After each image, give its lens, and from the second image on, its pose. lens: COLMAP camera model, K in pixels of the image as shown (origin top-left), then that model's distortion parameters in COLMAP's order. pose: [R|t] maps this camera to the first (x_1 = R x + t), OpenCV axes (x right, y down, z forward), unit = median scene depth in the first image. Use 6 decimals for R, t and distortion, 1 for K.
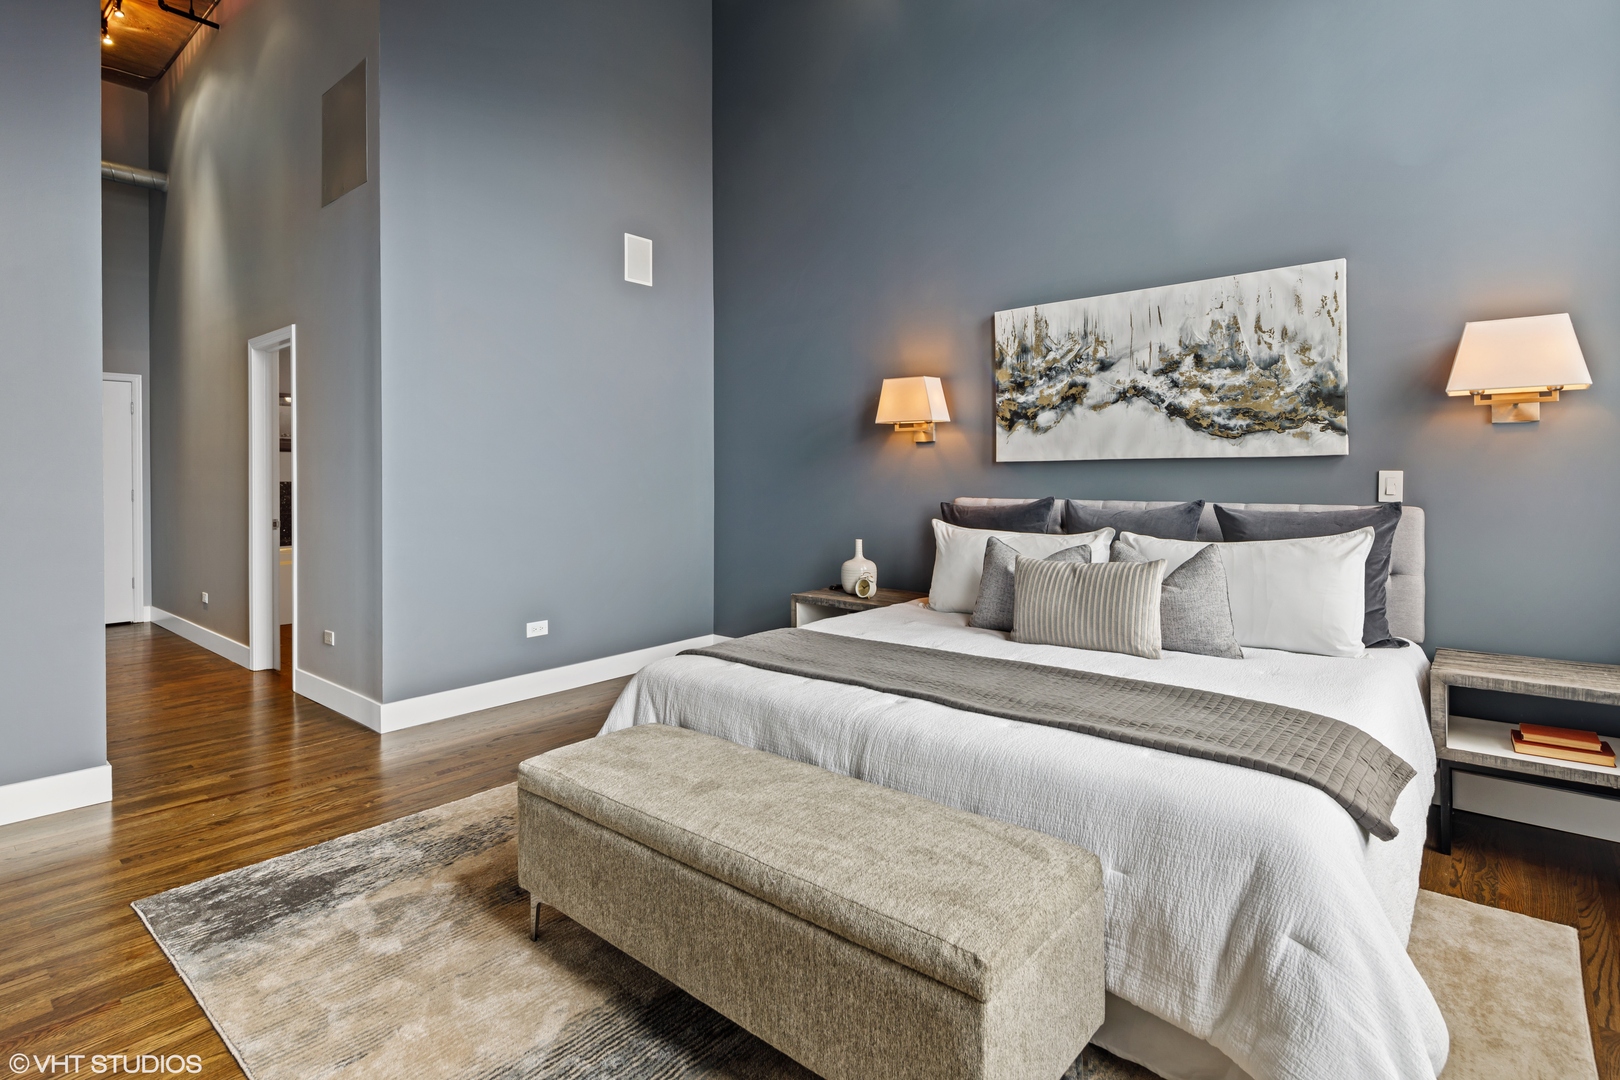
lens RADIAL K [[779.7, 0, 814.6], [0, 779.7, 478.5], [0, 0, 1]] dist [0.001123, 0.000138]
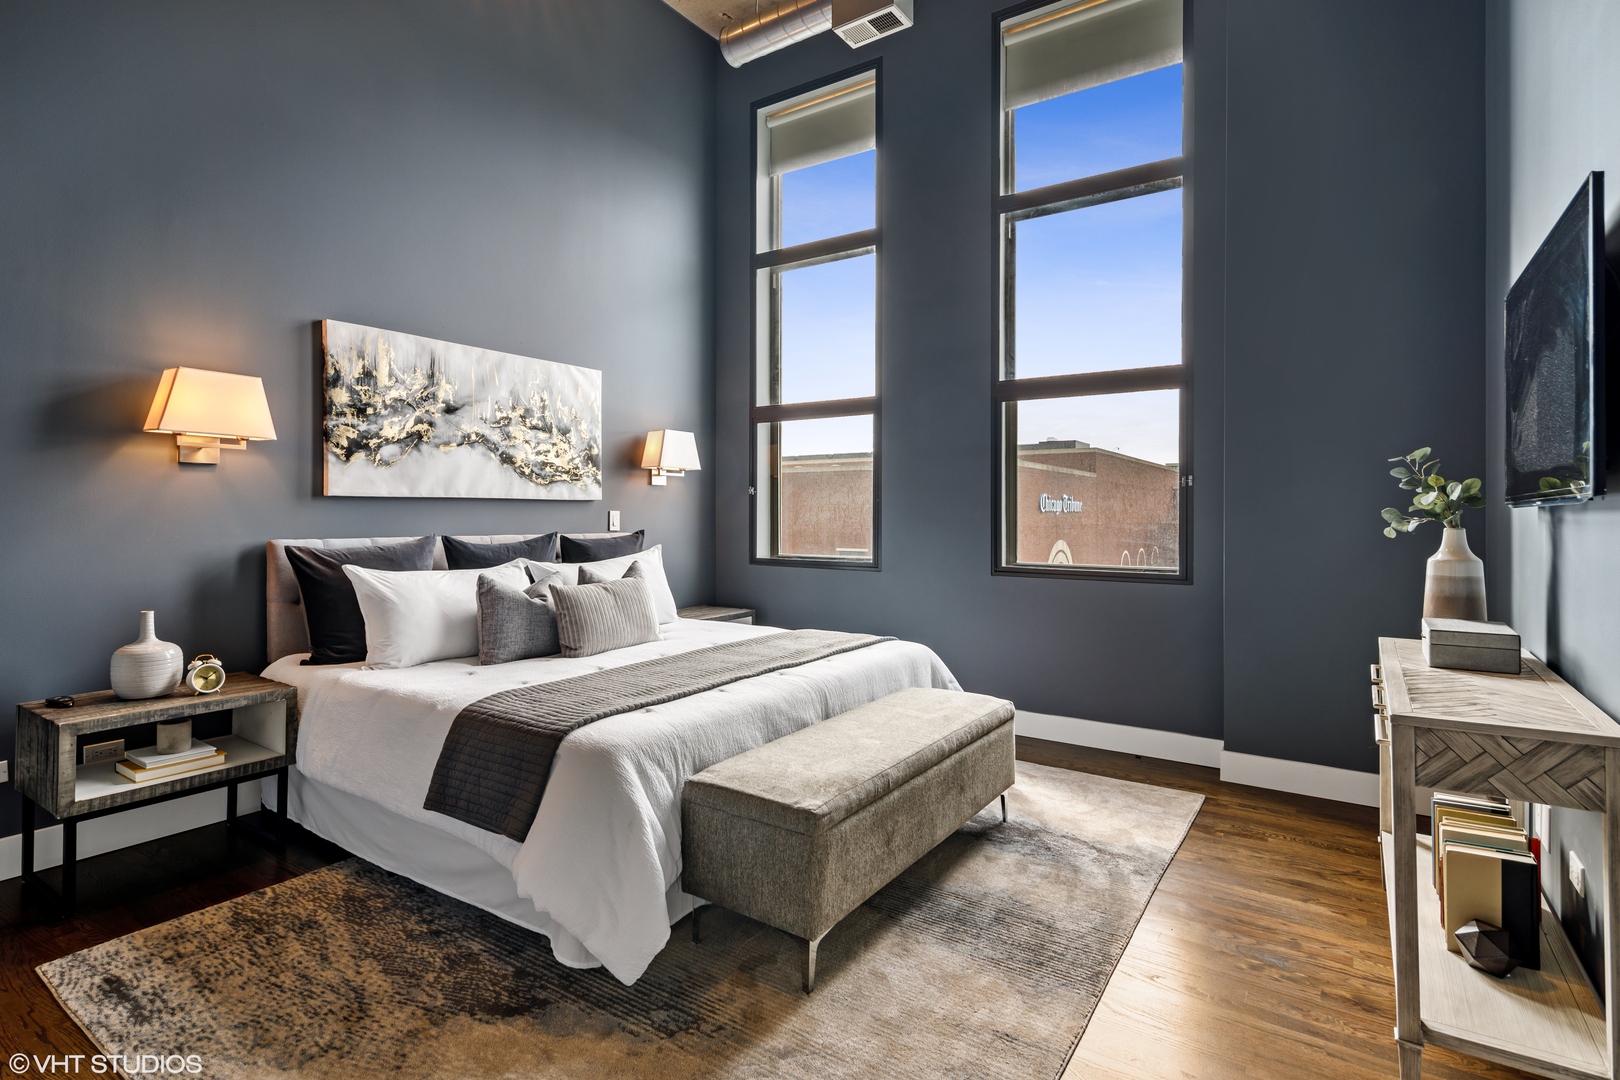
lens RADIAL K [[813.1, 0, 812.8], [0, 813.1, 513.4], [0, 0, 1]] dist [0.001501, 0.000206]
pose [[-0.101556, 0.003414, 0.994824, -0.756590], [-0.000649, 0.999994, -0.003497, 0.000731], [-0.994830, -0.001001, -0.101553, 0.607634]]
